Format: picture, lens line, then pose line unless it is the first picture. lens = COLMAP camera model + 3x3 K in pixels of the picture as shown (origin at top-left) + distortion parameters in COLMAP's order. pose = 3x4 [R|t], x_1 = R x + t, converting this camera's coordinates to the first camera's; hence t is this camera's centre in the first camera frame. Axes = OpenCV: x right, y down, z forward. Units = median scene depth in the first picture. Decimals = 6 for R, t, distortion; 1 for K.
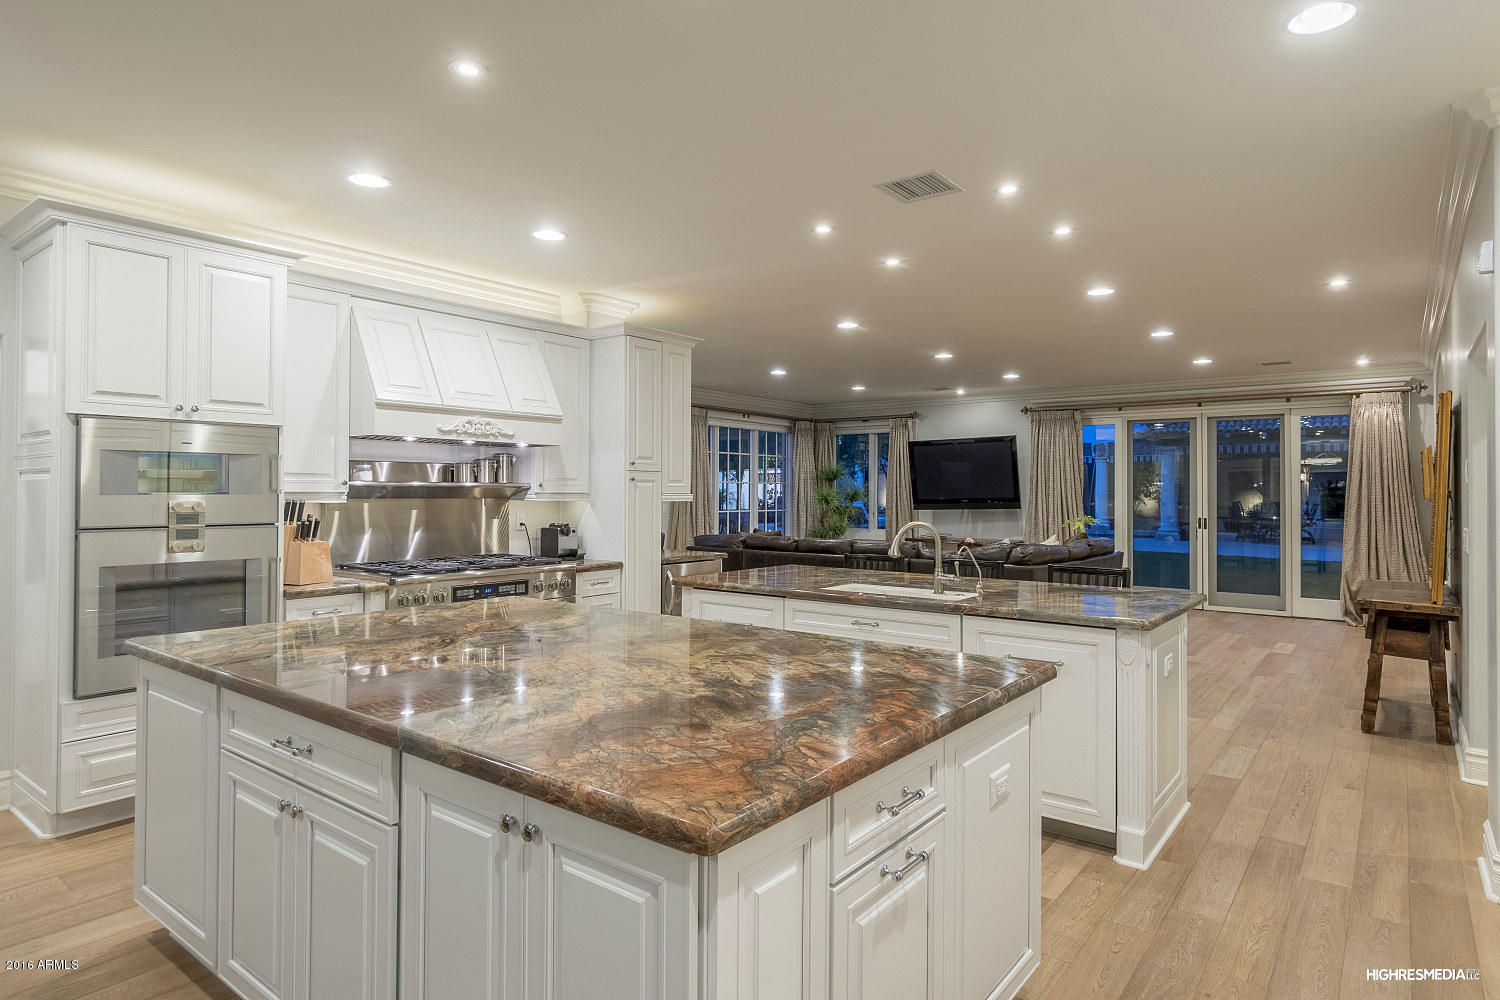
lens RADIAL K [[835.8, 0, 748.9], [0, 835.8, 491.4], [0, 0, 1]] dist [-0.002914, -0.000205]
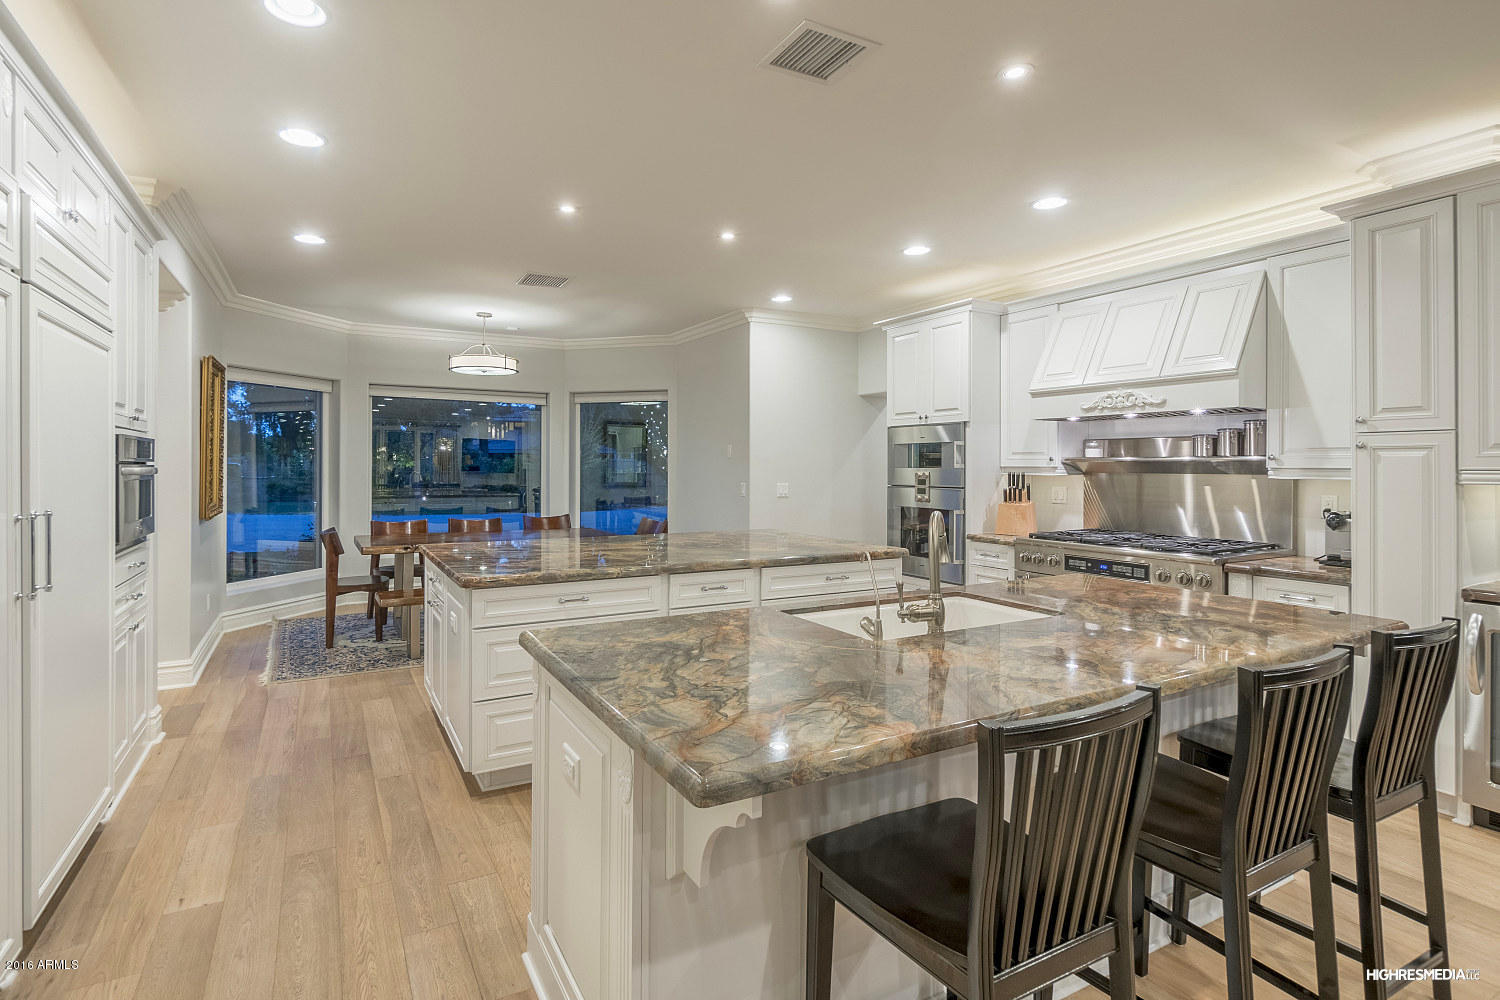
lens RADIAL K [[753.7, 0, 723.4], [0, 753.7, 463.8], [0, 0, 1]] dist [0.002601, 0.000067]
pose [[-0.408050, -0.004533, -0.912948, 0.662863], [-0.002944, 0.999989, -0.003649, 0.002059], [0.912955, 0.001198, -0.408059, 0.930361]]
